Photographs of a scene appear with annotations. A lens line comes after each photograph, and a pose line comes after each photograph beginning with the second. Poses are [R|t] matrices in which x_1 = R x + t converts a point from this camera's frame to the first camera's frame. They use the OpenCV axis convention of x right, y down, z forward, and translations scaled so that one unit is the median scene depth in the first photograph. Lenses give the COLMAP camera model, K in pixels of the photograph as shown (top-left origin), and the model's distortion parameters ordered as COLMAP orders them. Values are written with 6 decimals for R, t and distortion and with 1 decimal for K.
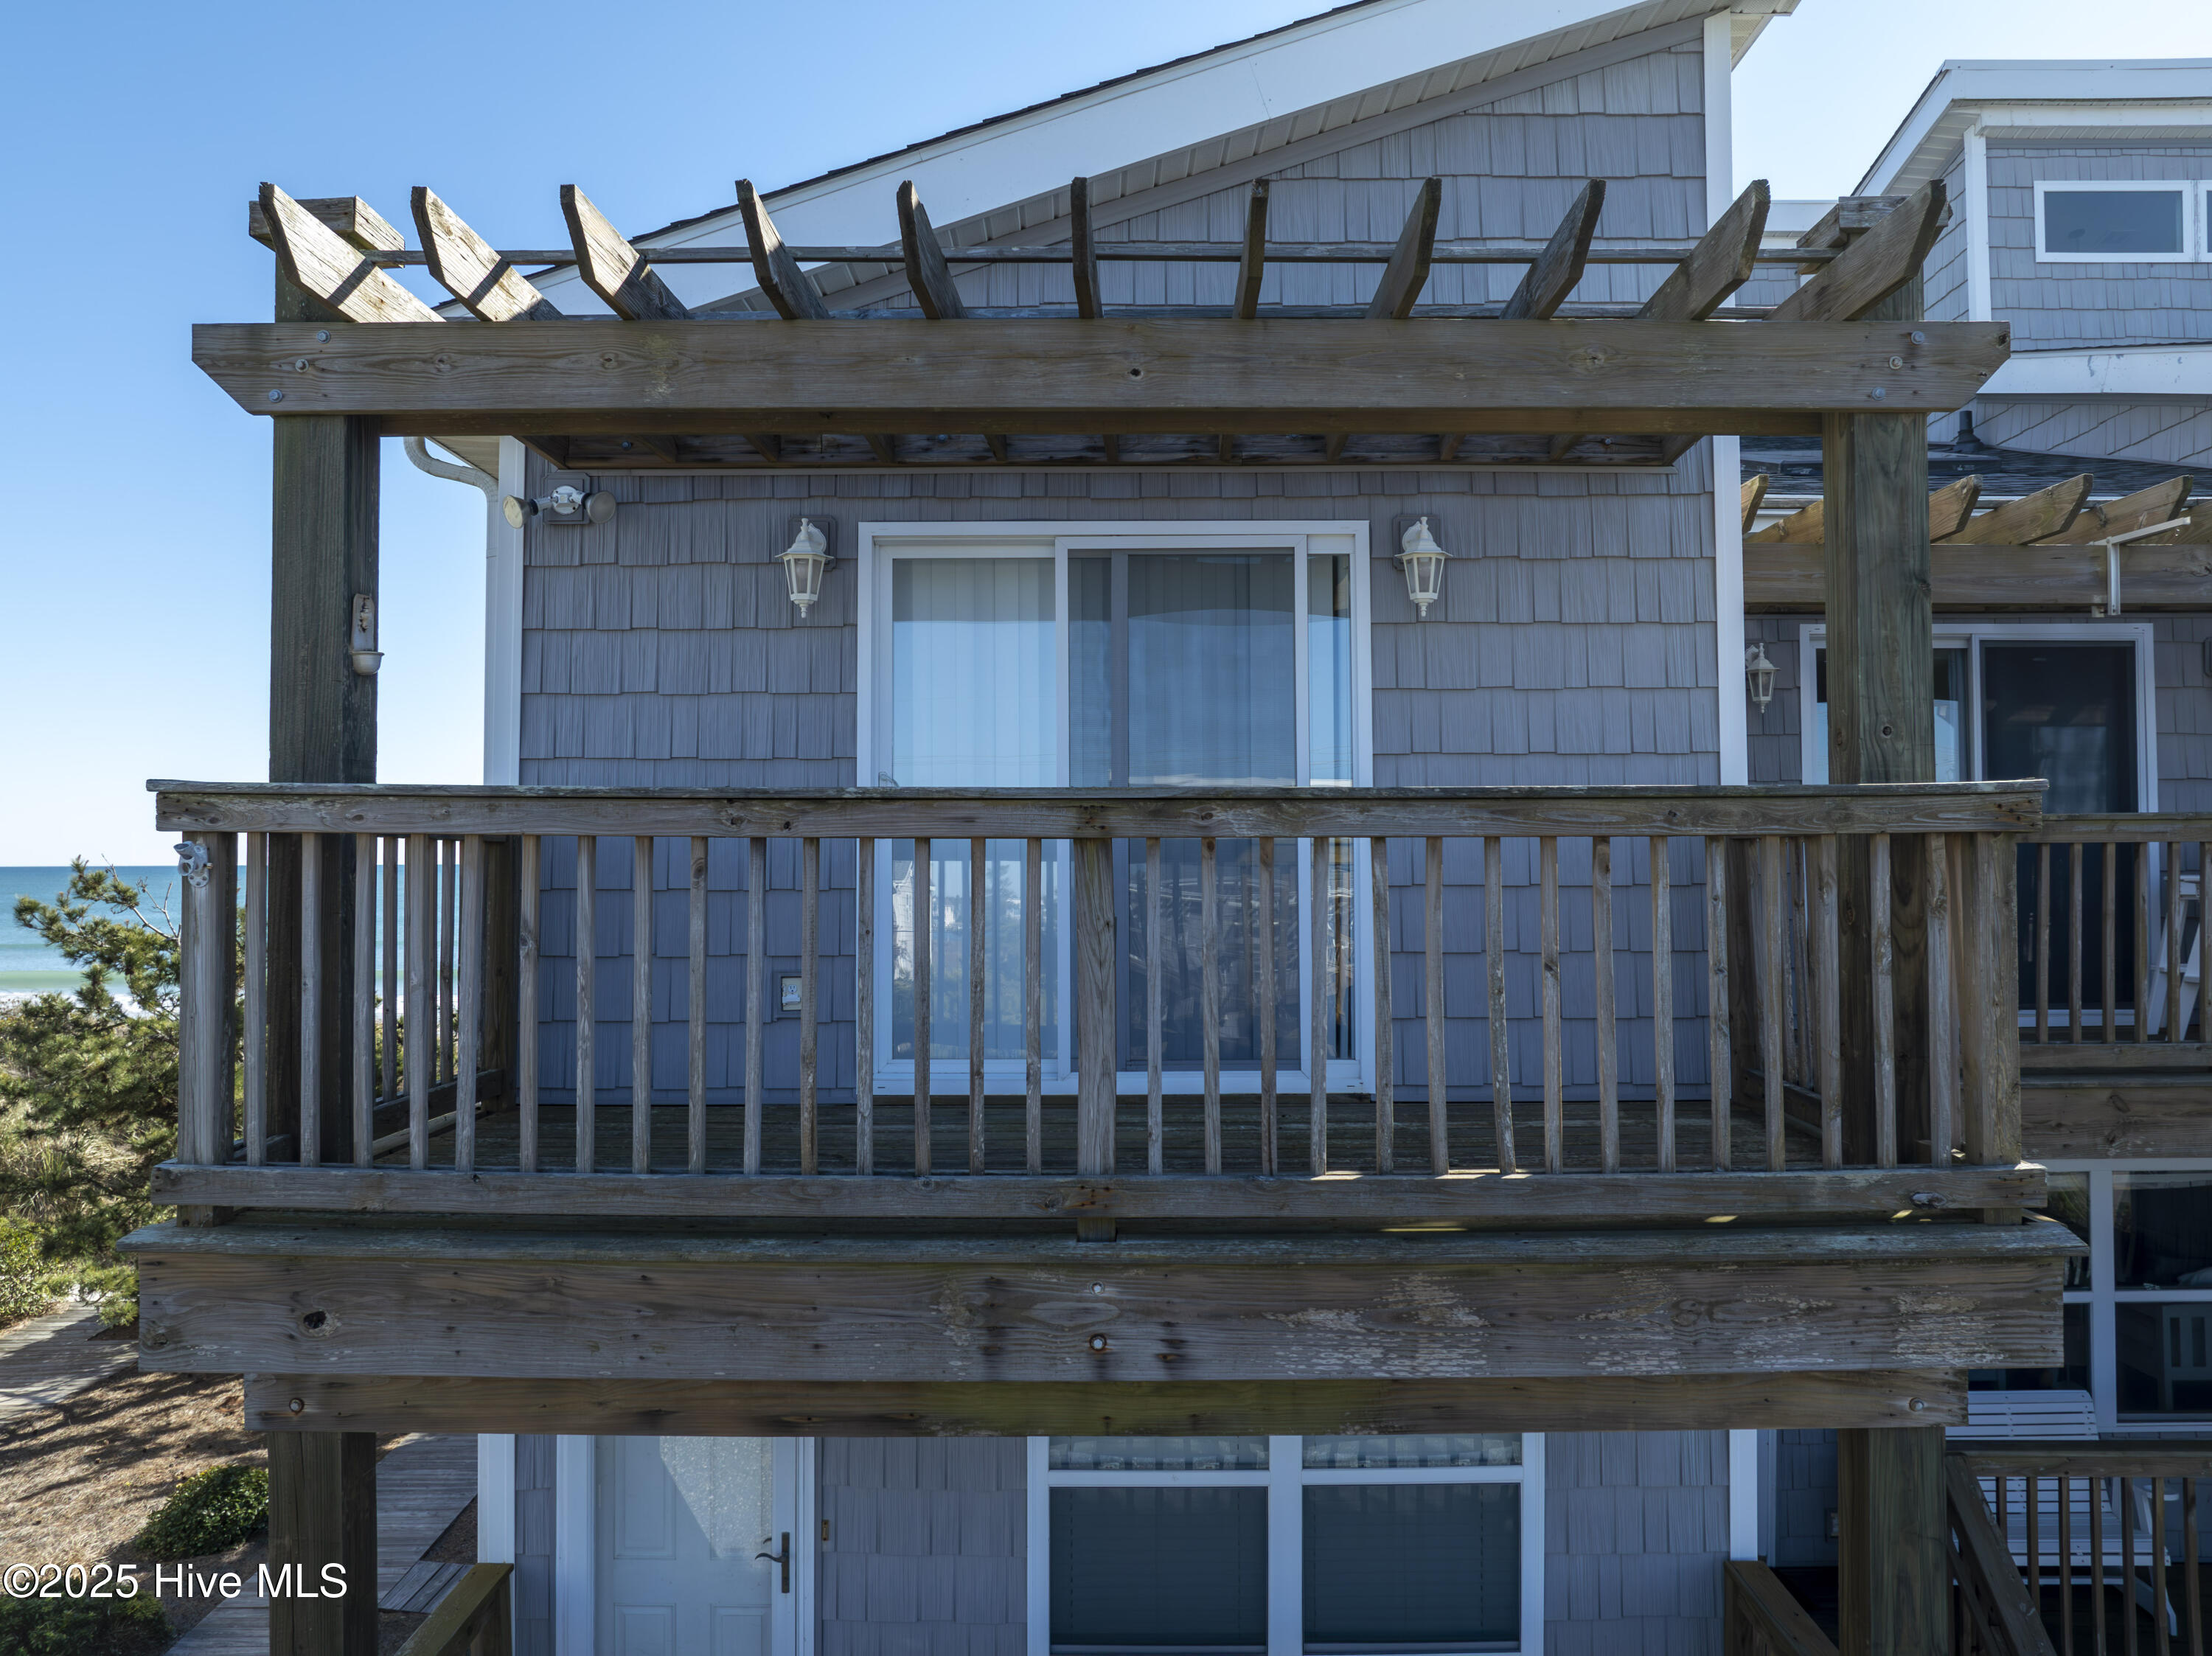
lens RADIAL K [[1565.6, 0, 1110.8], [0, 1565.6, 821.0], [0, 0, 1]] dist [-0.037639, -0.000390]
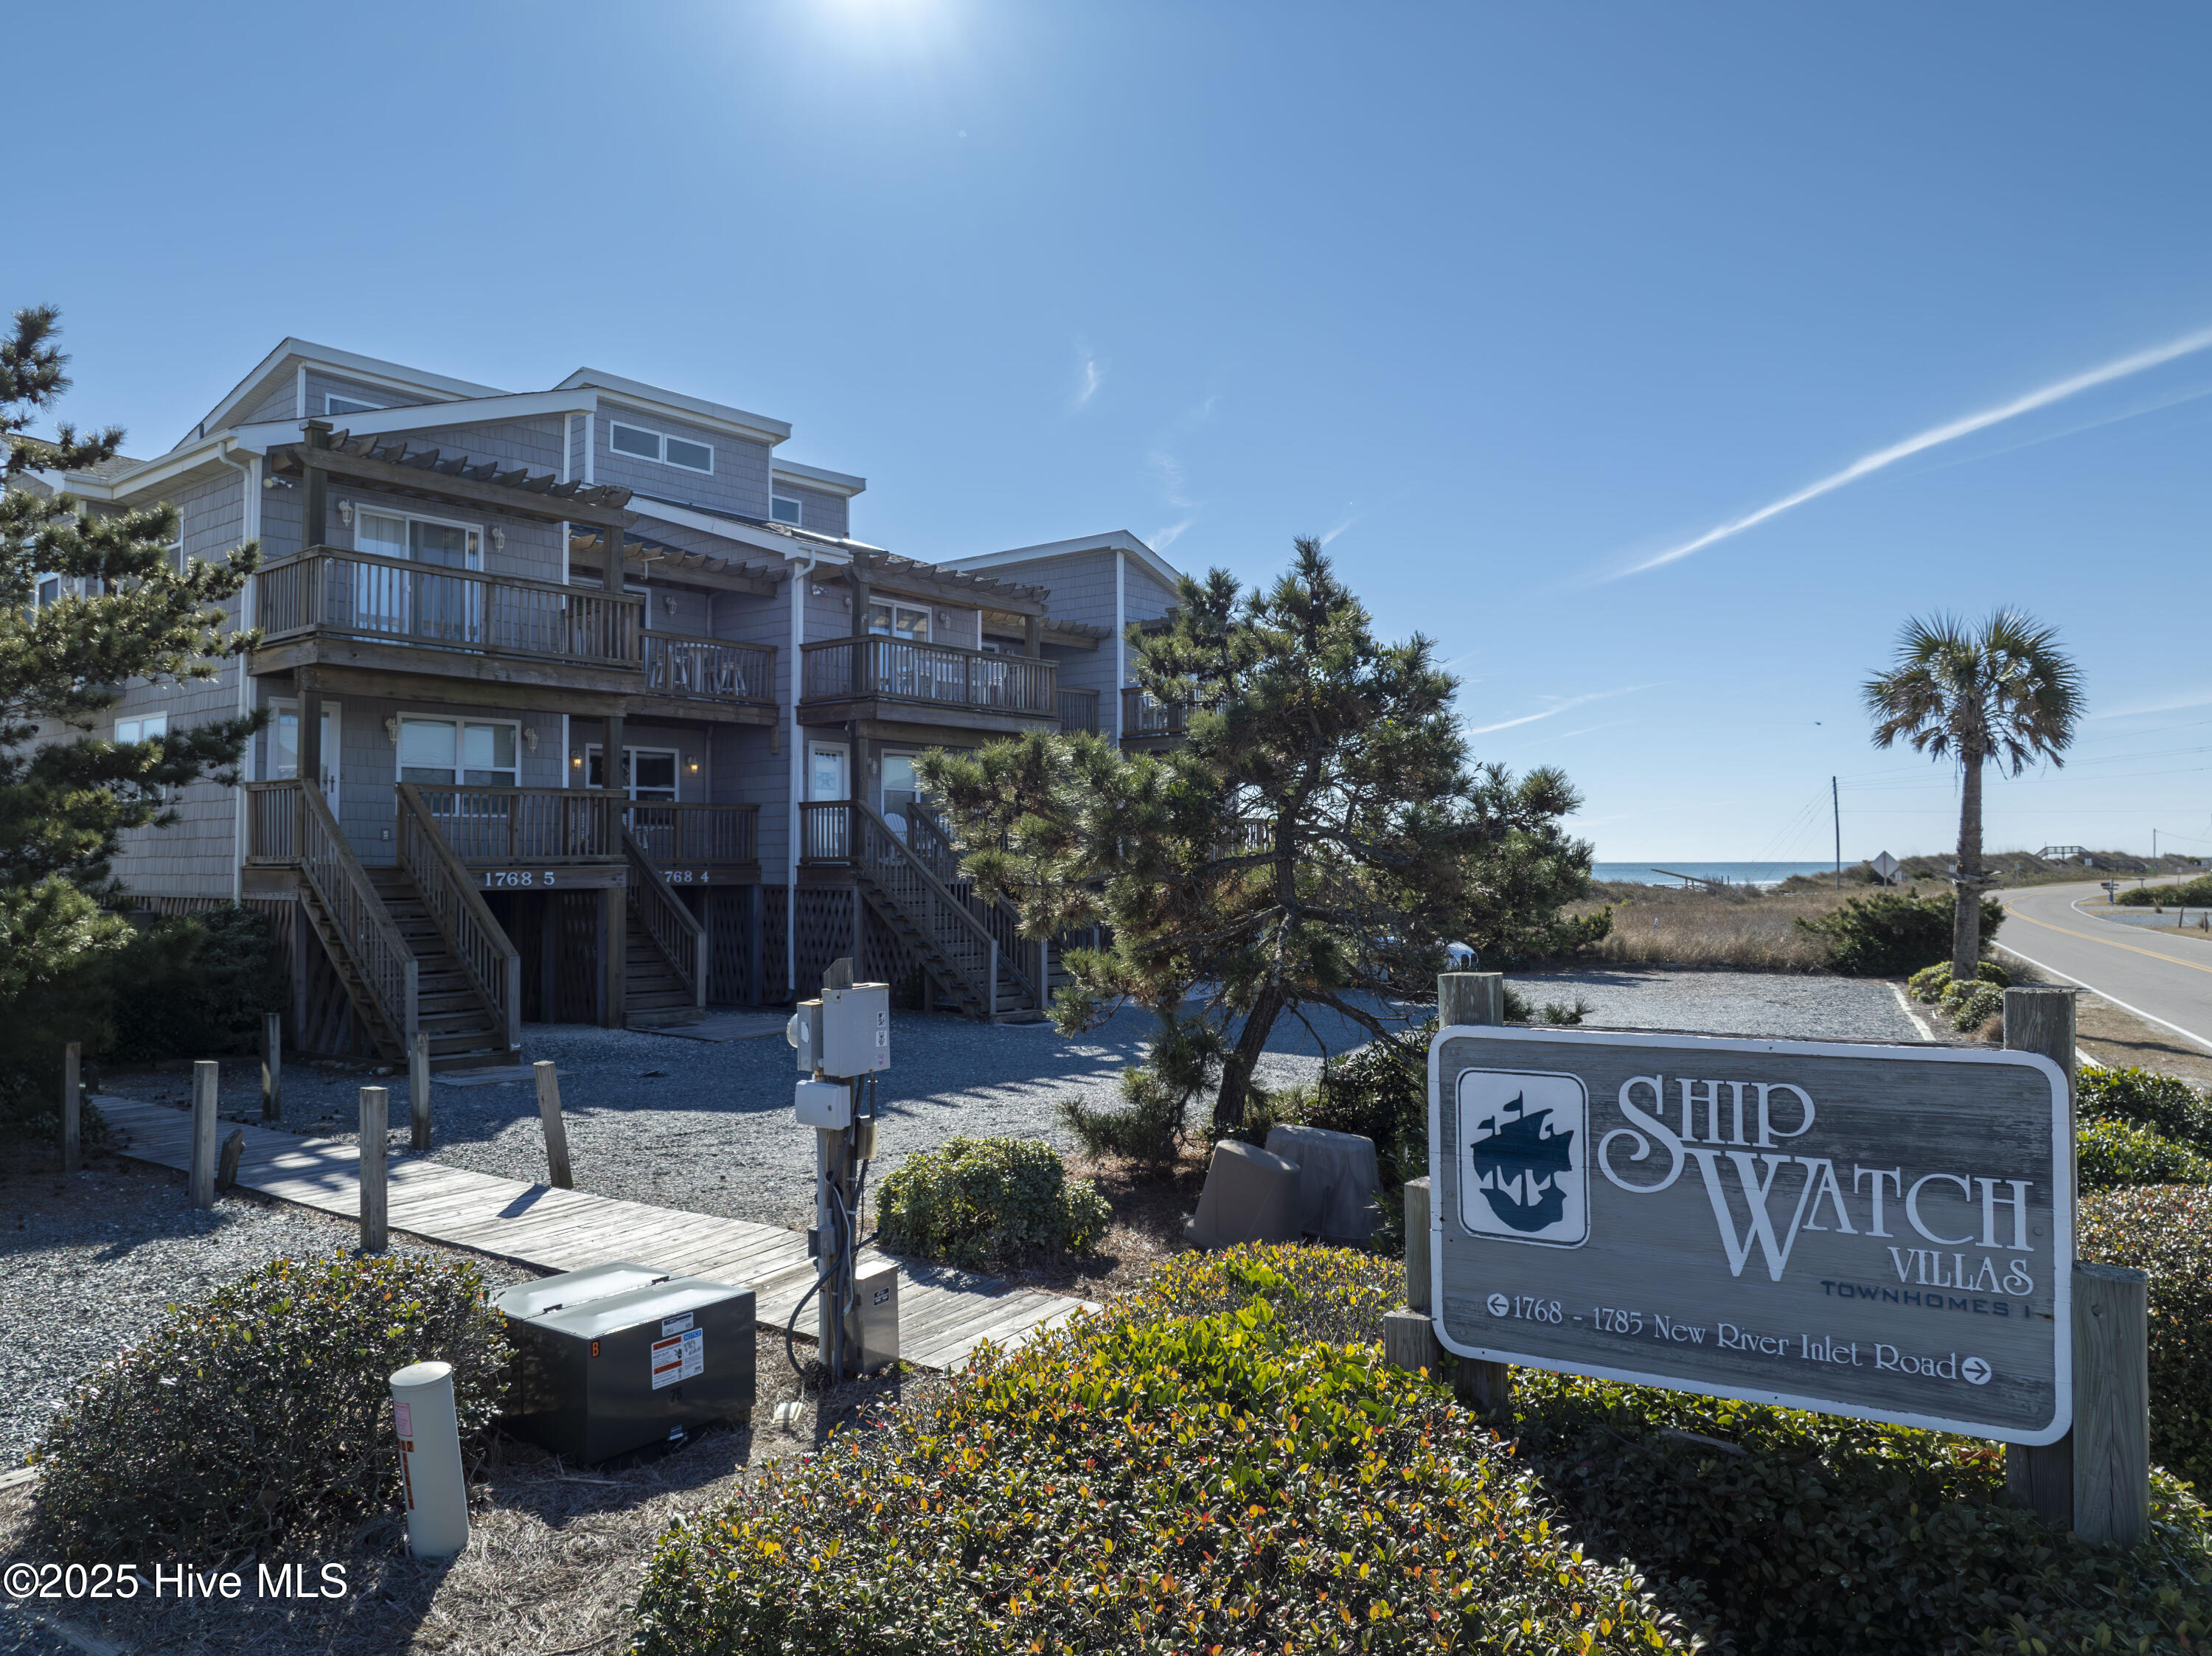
lens RADIAL K [[1561.6, 0, 1111.6], [0, 1561.6, 823.9], [0, 0, 1]] dist [-0.017307, -0.041174]
pose [[0.611453, 0.023713, 0.790925, -1.959482], [-0.021187, 0.999683, -0.013593, 0.581475], [-0.790997, -0.008446, 0.611762, -2.662008]]
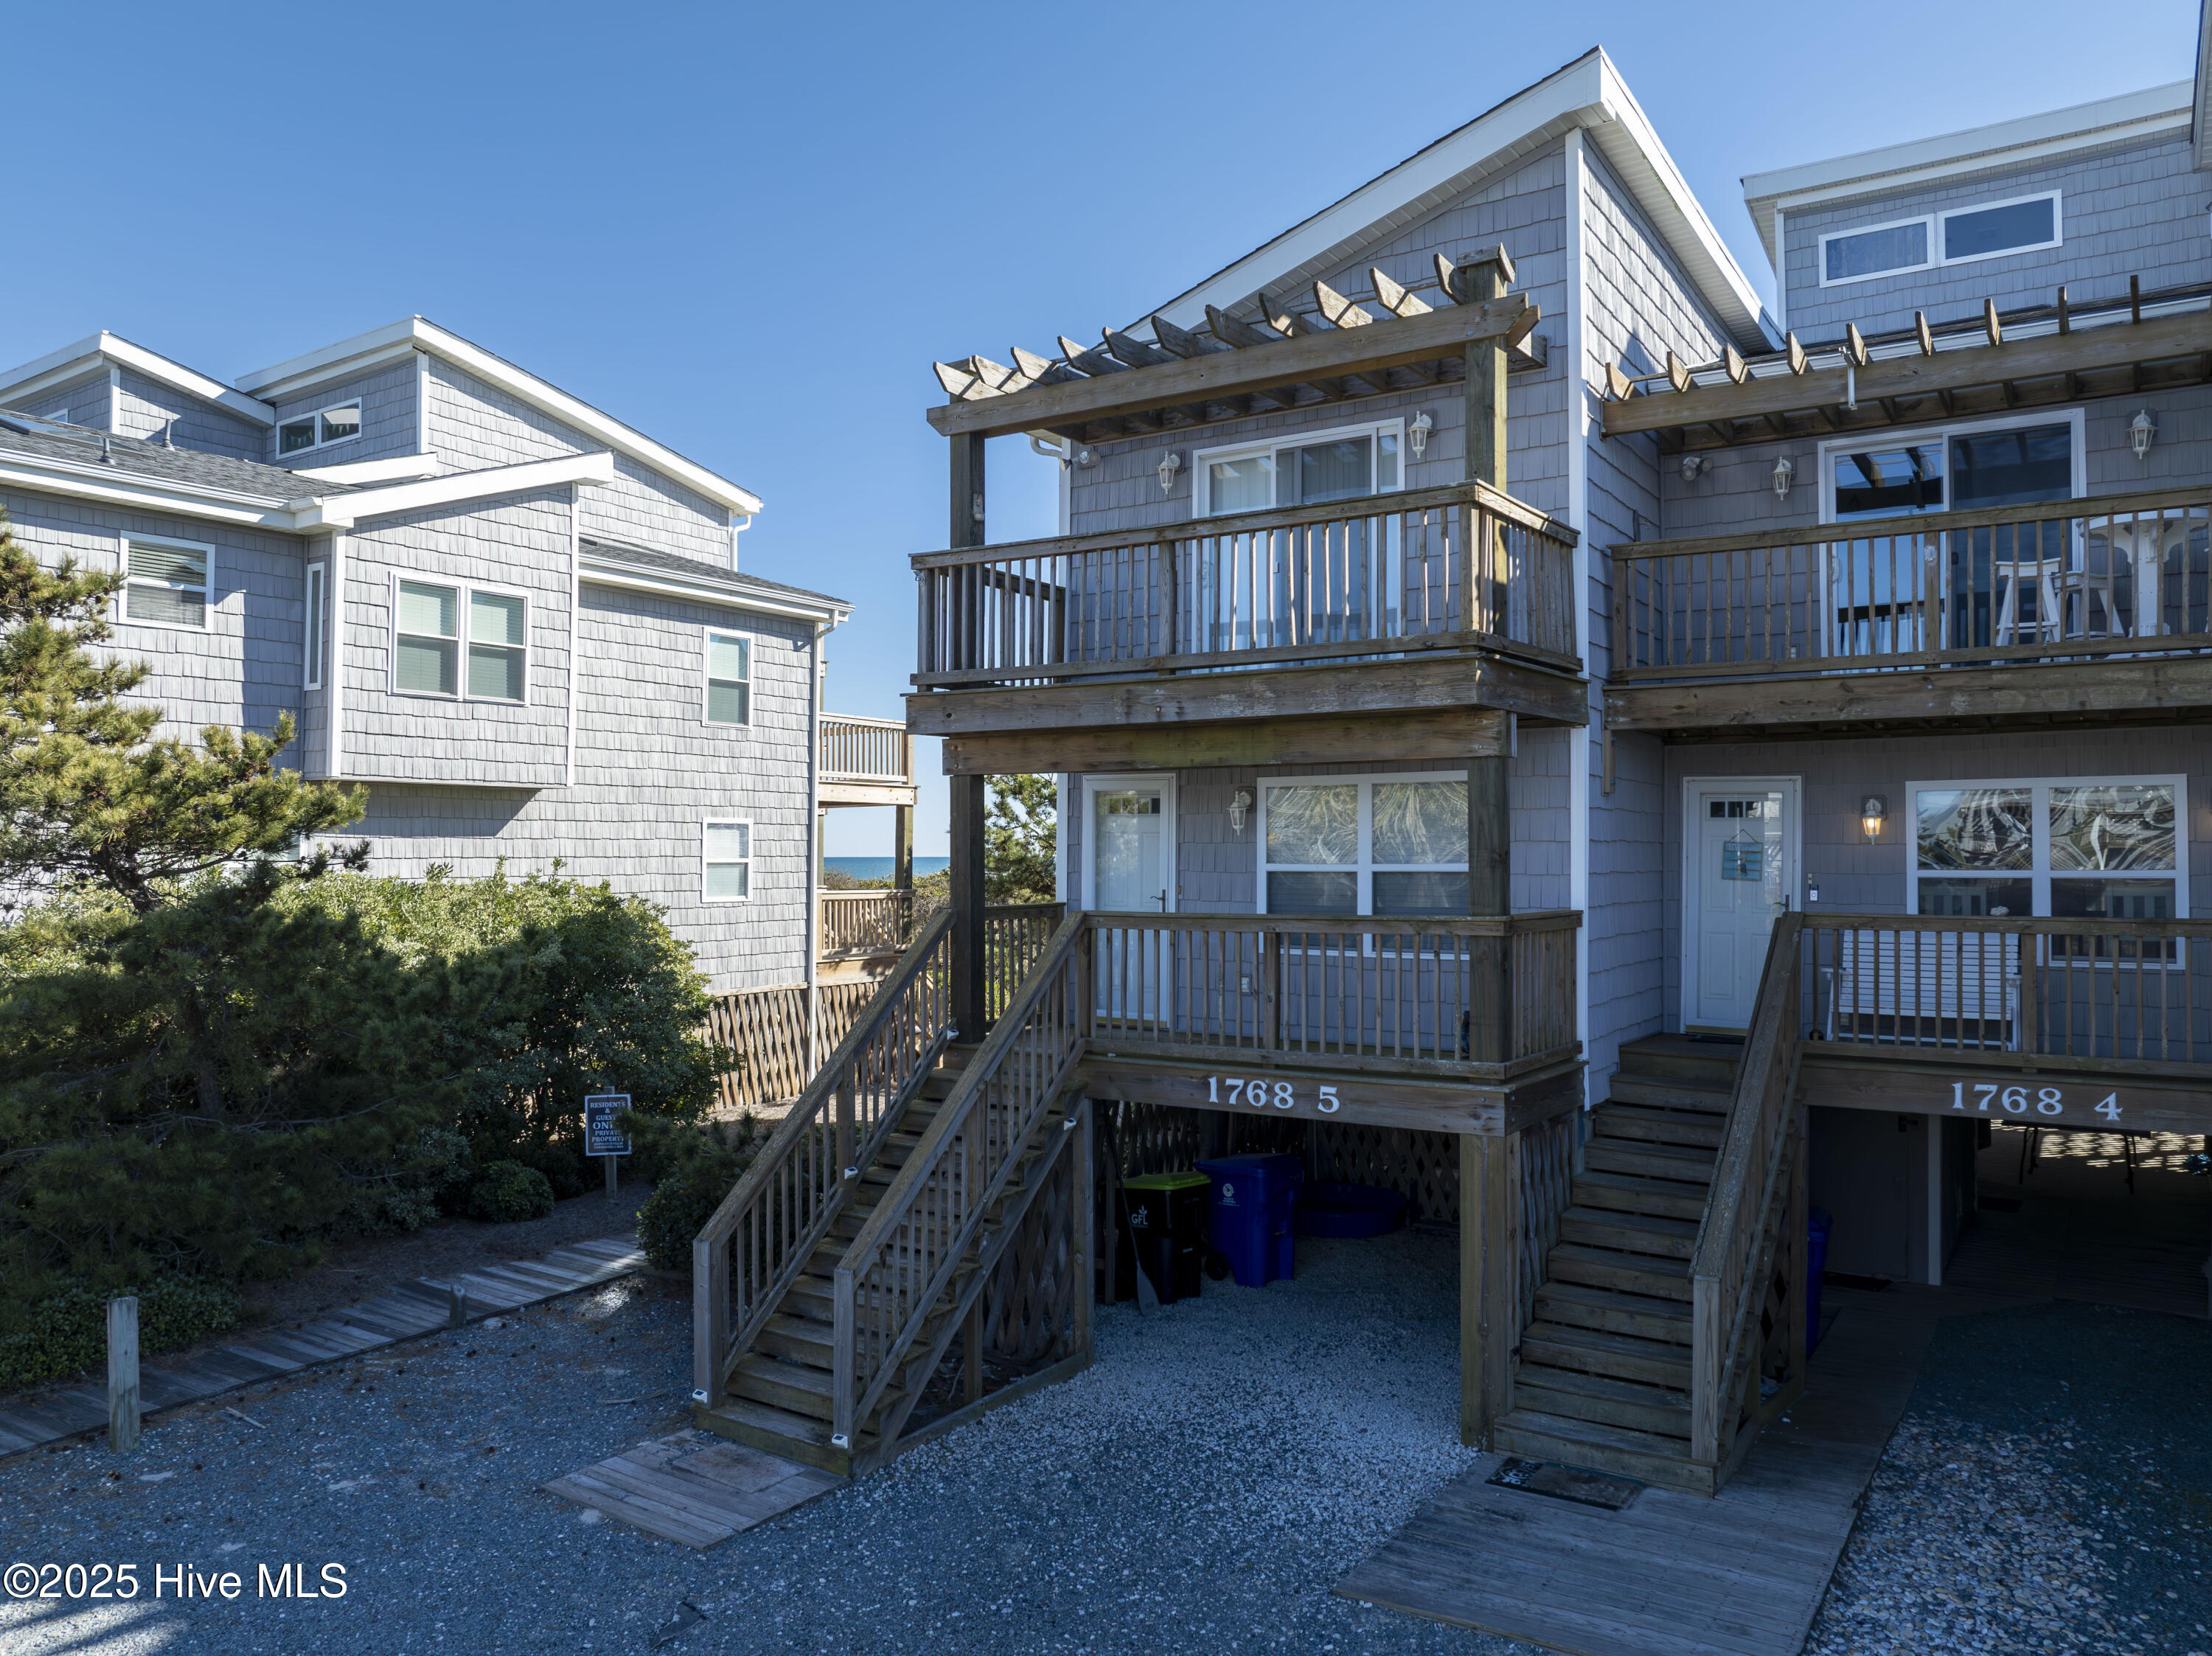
lens RADIAL K [[1565.6, 0, 1110.8], [0, 1565.6, 821.0], [0, 0, 1]] dist [-0.037639, -0.000390]
pose [[0.840253, -0.007424, -0.542144, 0.987852], [0.009940, 0.999949, 0.001712, 0.350845], [0.542103, -0.006827, 0.840284, -1.001340]]
